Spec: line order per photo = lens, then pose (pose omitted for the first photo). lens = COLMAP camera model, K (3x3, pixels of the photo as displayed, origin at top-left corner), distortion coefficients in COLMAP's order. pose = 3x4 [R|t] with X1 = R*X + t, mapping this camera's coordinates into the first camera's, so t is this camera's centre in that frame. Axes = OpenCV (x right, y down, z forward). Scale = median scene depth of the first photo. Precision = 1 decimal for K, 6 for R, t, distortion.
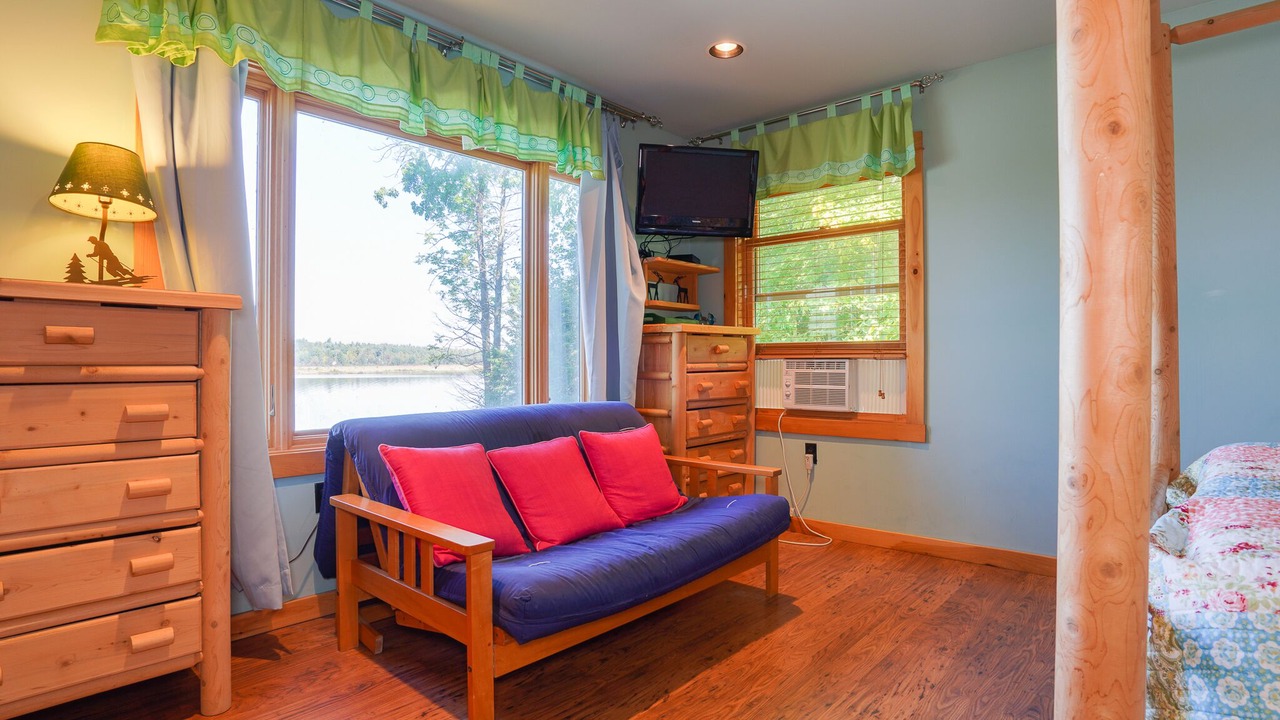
lens RADIAL K [[668.0, 0, 636.6], [0, 668.0, 361.7], [0, 0, 1]] dist [-0.038921, 0.011111]
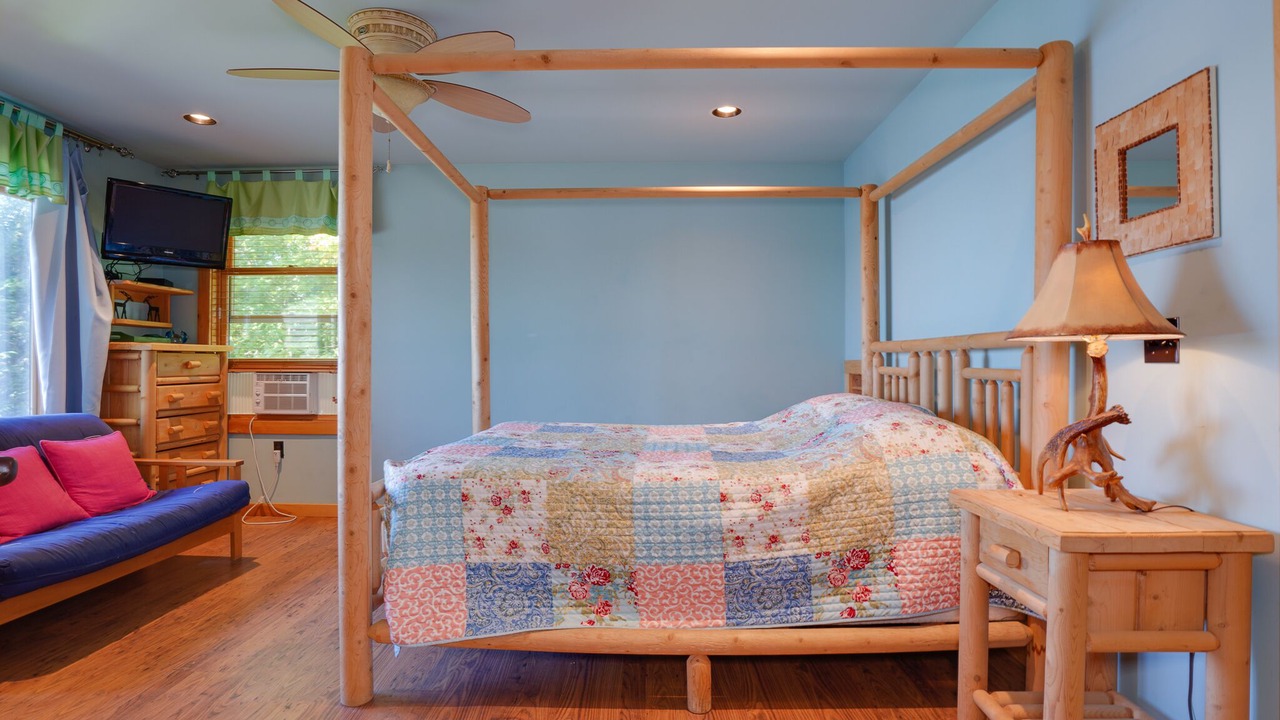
lens RADIAL K [[668.0, 0, 639.6], [0, 668.0, 362.0], [0, 0, 1]] dist [-0.038921, 0.011111]
pose [[0.762542, 0.006657, 0.646904, -0.020816], [-0.003335, 0.999974, -0.006359, -0.019024], [-0.646930, 0.002692, 0.762545, -0.377692]]
